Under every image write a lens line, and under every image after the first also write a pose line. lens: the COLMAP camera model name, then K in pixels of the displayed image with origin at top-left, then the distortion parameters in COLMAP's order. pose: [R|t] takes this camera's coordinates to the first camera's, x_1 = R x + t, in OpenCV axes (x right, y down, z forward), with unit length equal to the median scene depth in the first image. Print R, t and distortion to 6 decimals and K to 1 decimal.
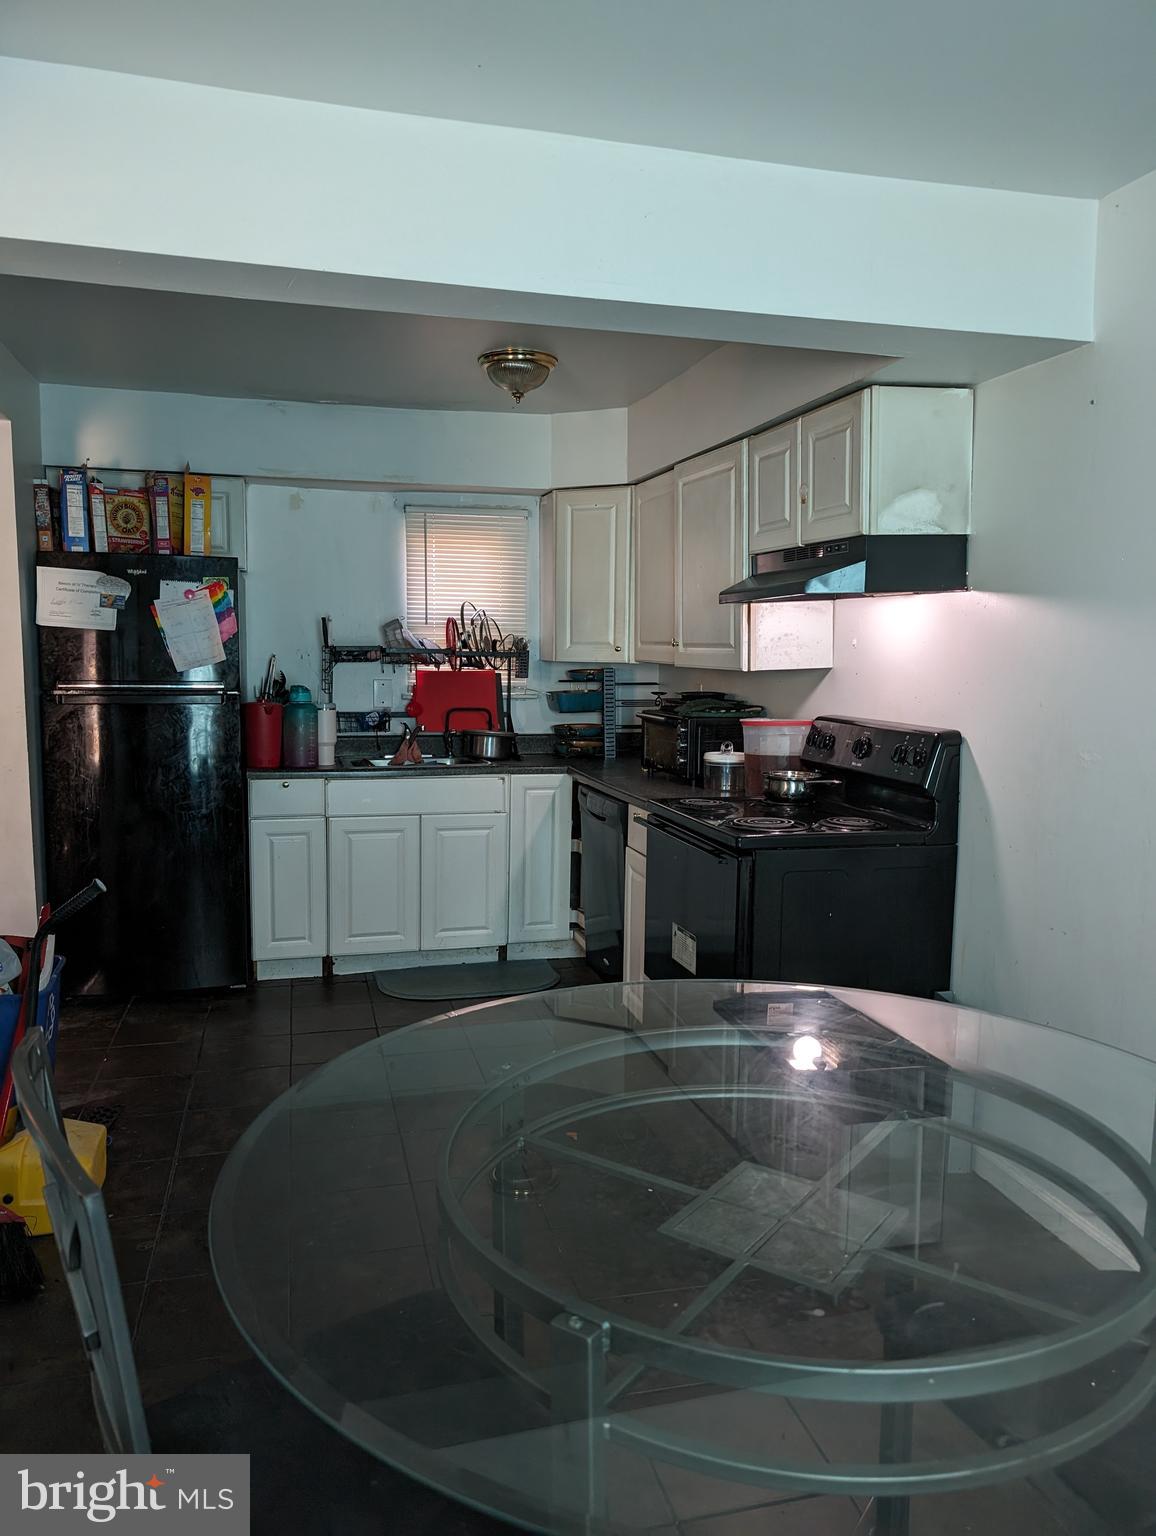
lens RADIAL K [[1079.4, 0, 587.2], [0, 1079.4, 766.8], [0, 0, 1]] dist [-0.003203, -0.005219]
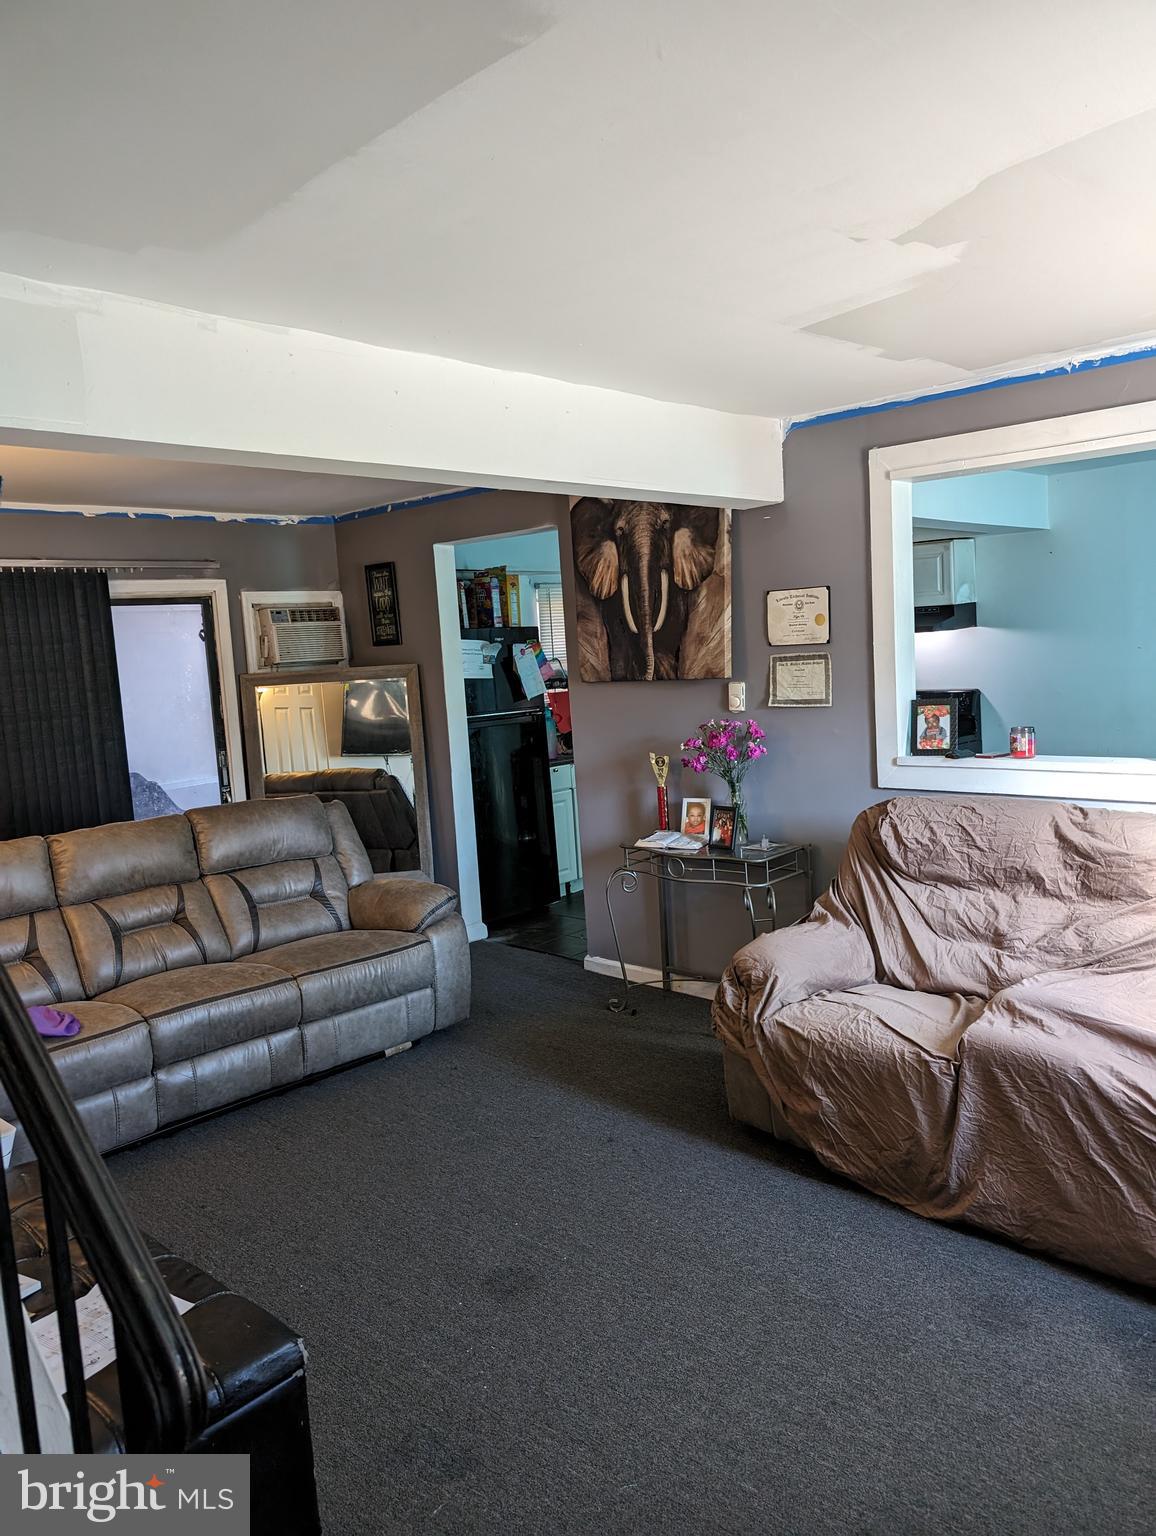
lens RADIAL K [[1079.4, 0, 587.2], [0, 1079.4, 766.8], [0, 0, 1]] dist [-0.003203, -0.005219]
pose [[0.843441, -0.123026, 0.522946, -1.143048], [0.129442, 0.991286, 0.024433, -0.021759], [-0.521395, 0.047084, 0.852016, -0.370083]]
